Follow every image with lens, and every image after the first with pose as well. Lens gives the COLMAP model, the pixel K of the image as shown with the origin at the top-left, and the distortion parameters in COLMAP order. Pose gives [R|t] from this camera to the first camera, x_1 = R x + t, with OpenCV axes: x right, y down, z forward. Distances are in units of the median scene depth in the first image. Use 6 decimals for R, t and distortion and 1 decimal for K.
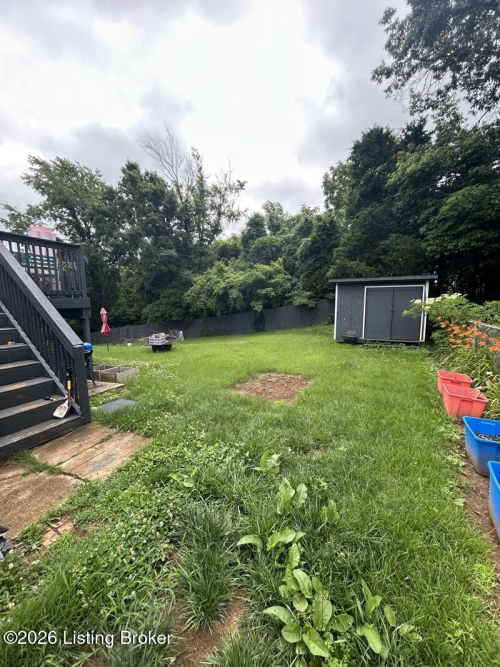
lens RADIAL K [[269.2, 0, 252.4], [0, 269.2, 332.9], [0, 0, 1]] dist [0.000609, 0.000556]
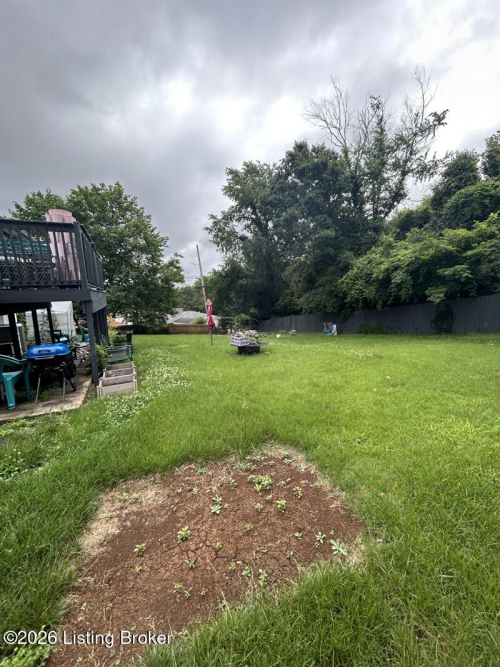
lens RADIAL K [[269.2, 0, 252.4], [0, 269.2, 332.9], [0, 0, 1]] dist [0.000609, 0.000556]
pose [[0.773607, 0.079955, -0.628601, 0.065327], [-0.054623, 0.996729, 0.059556, -0.015774], [0.631307, -0.011737, 0.775444, 0.150955]]
